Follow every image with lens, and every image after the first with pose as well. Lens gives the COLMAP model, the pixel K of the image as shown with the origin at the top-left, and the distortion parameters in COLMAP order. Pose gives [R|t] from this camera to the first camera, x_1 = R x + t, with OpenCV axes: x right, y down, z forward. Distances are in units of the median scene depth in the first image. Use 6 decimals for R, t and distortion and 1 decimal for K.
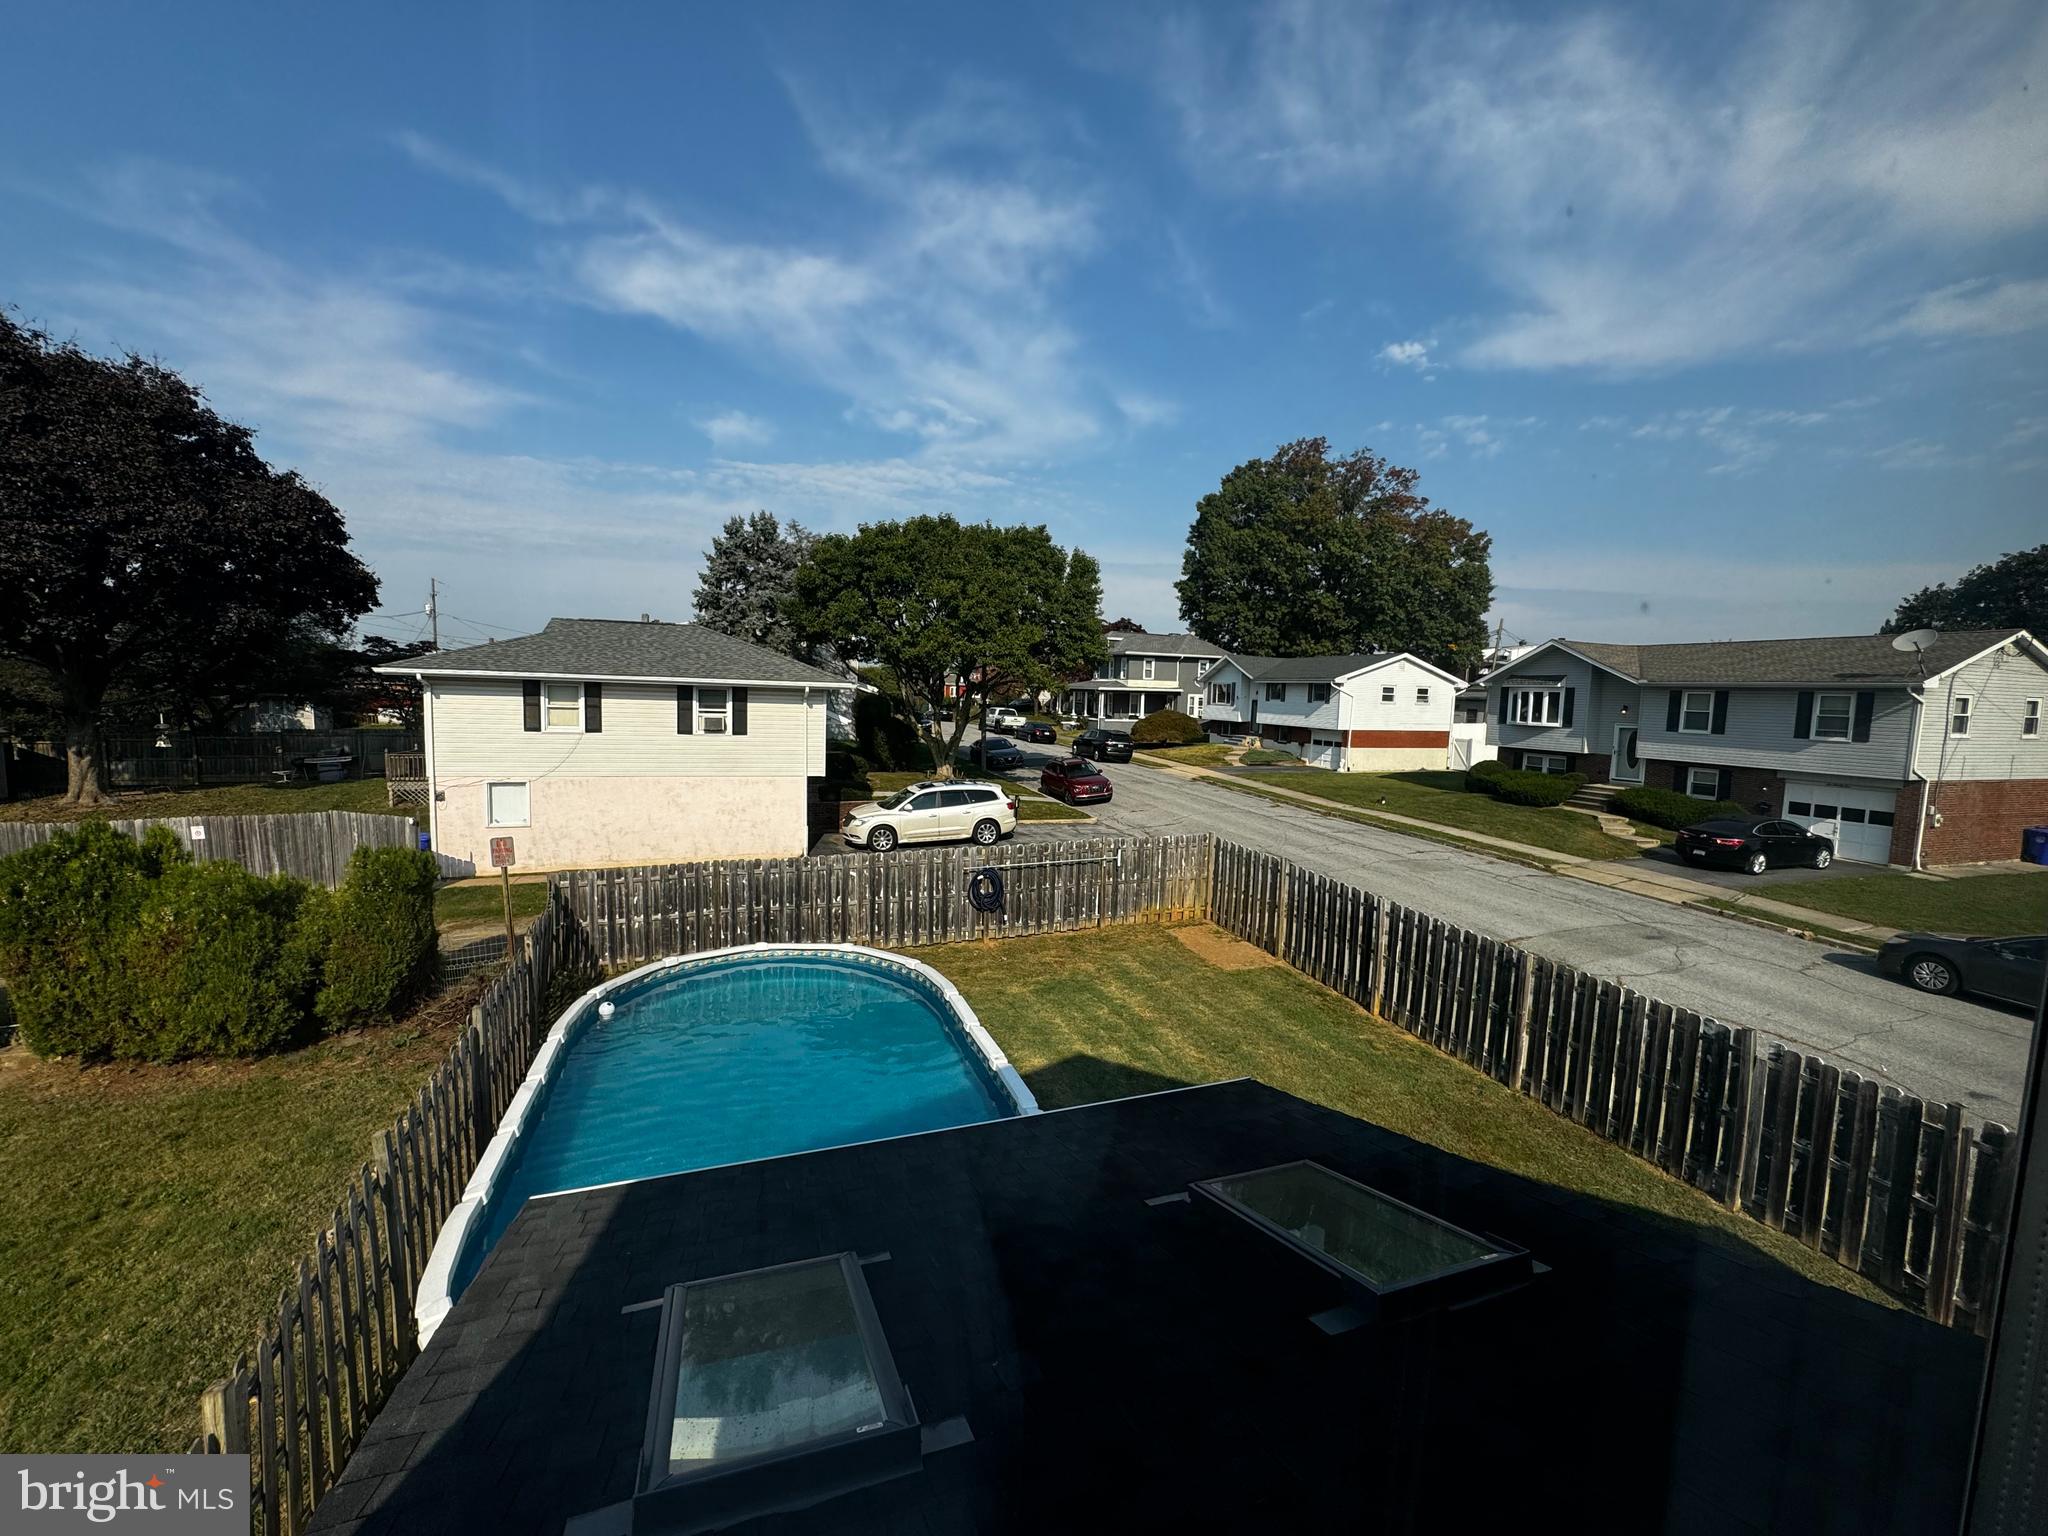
lens RADIAL K [[817.5, 0, 1026.2], [0, 817.5, 768.3], [0, 0, 1]] dist [-0.001233, -0.000334]
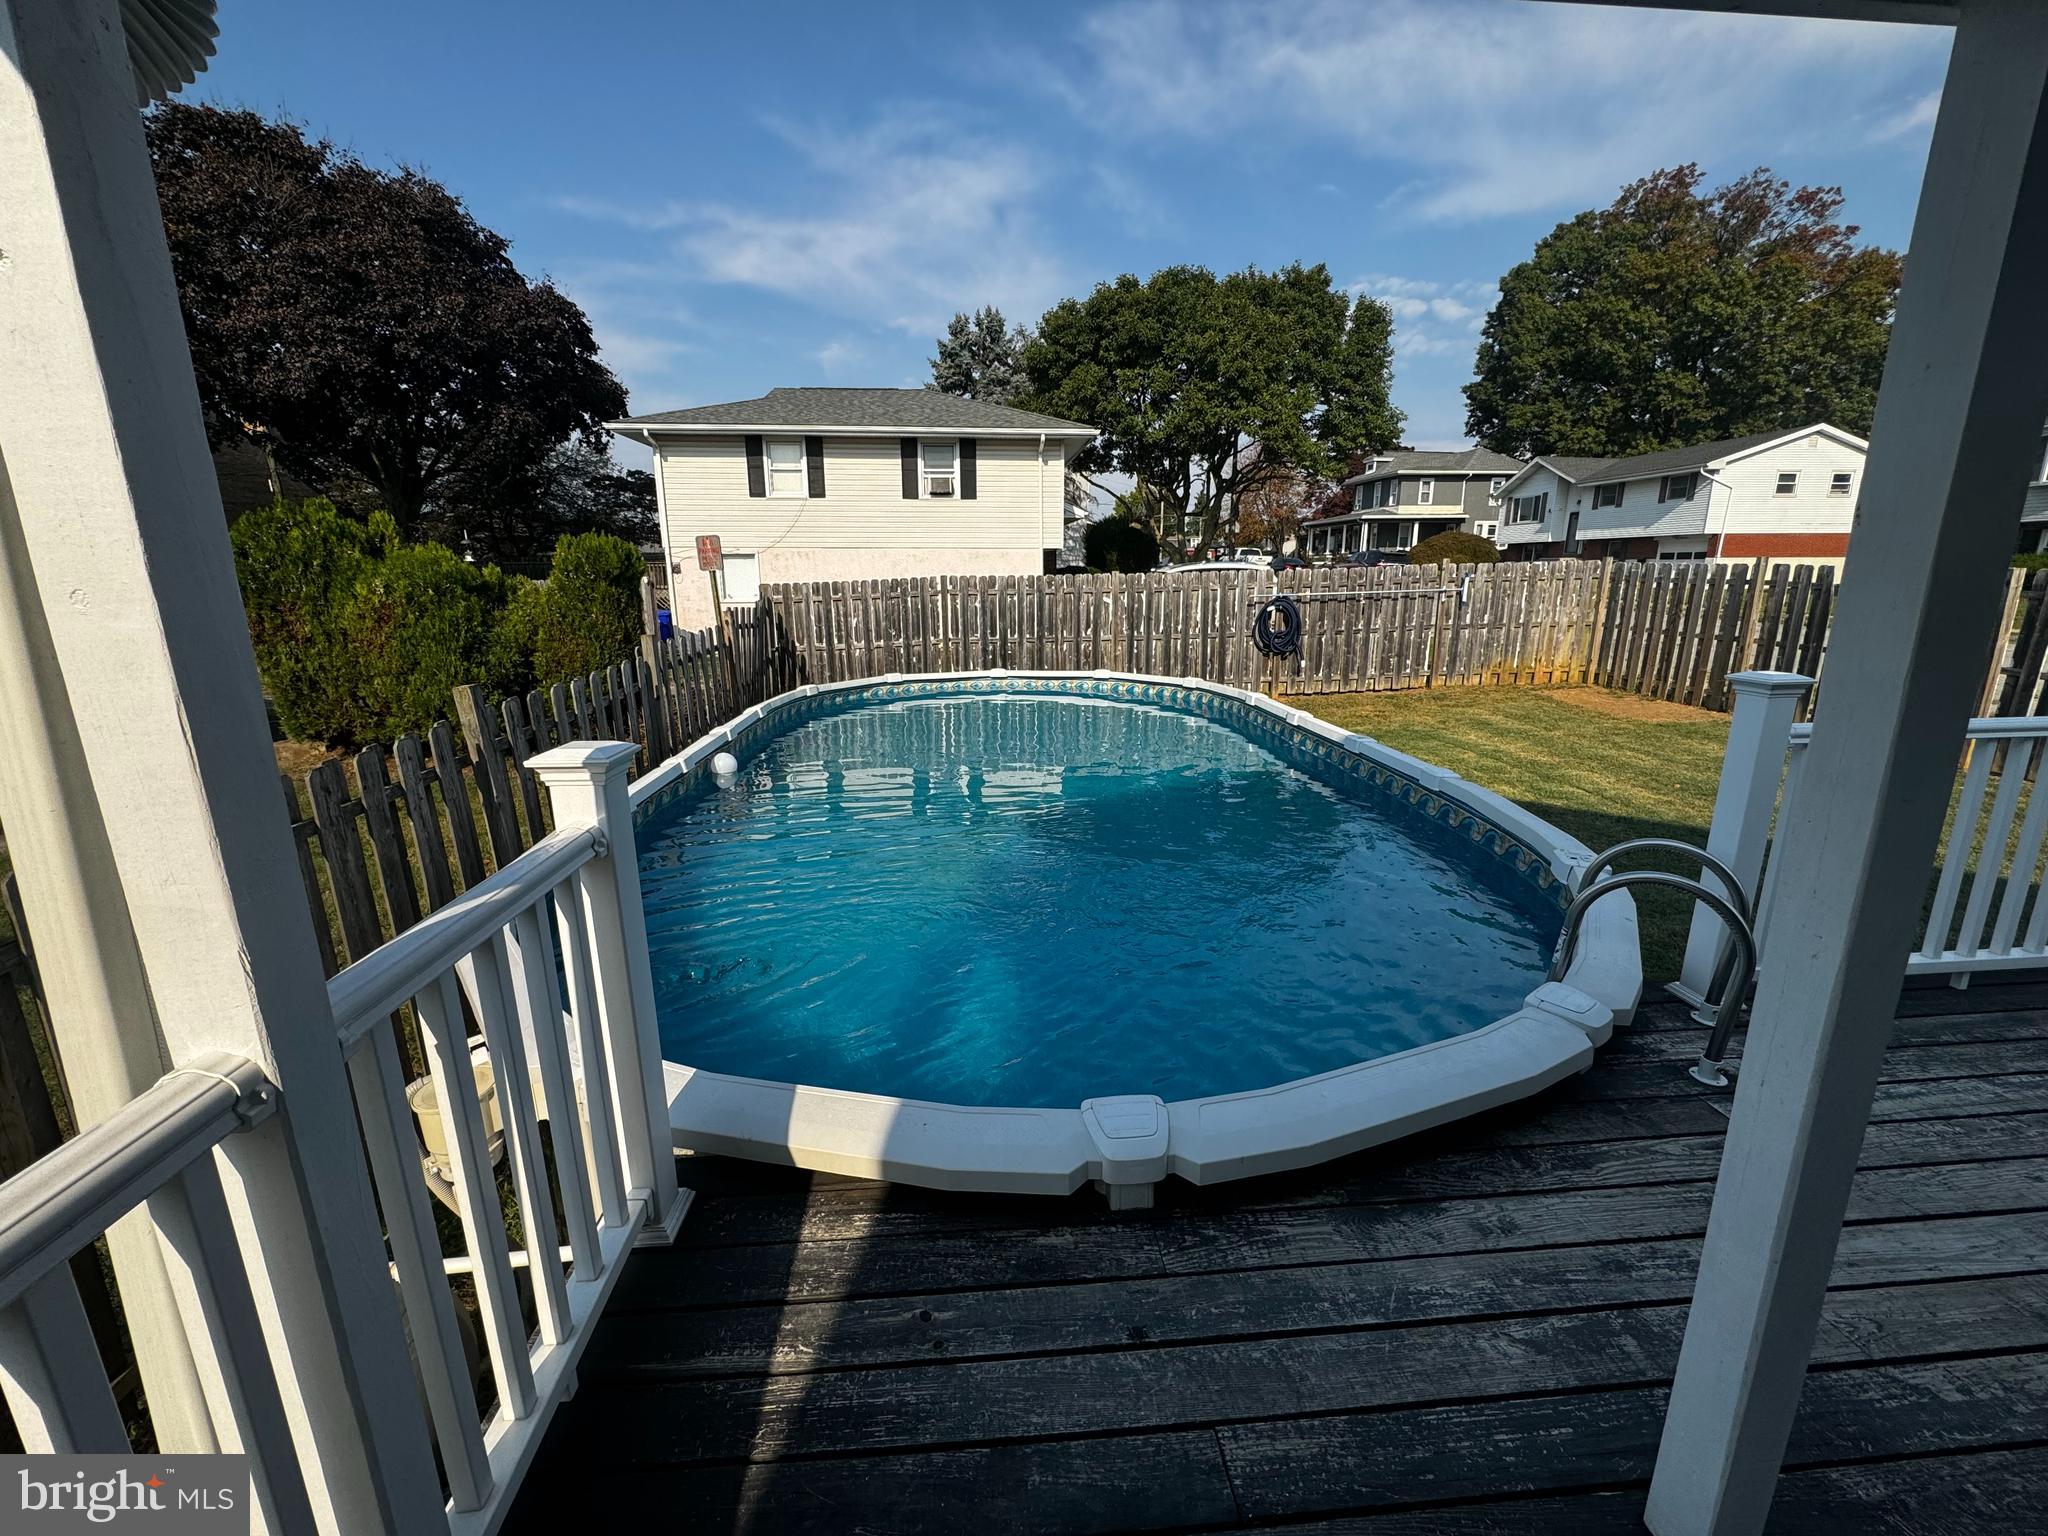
lens RADIAL K [[817.5, 0, 1027.9], [0, 817.5, 765.7], [0, 0, 1]] dist [-0.001233, -0.000334]
pose [[0.964749, 0.028672, -0.261605, -0.053652], [0.006931, 0.990934, 0.134167, 0.131360], [0.263080, -0.131251, 0.955804, 0.146840]]
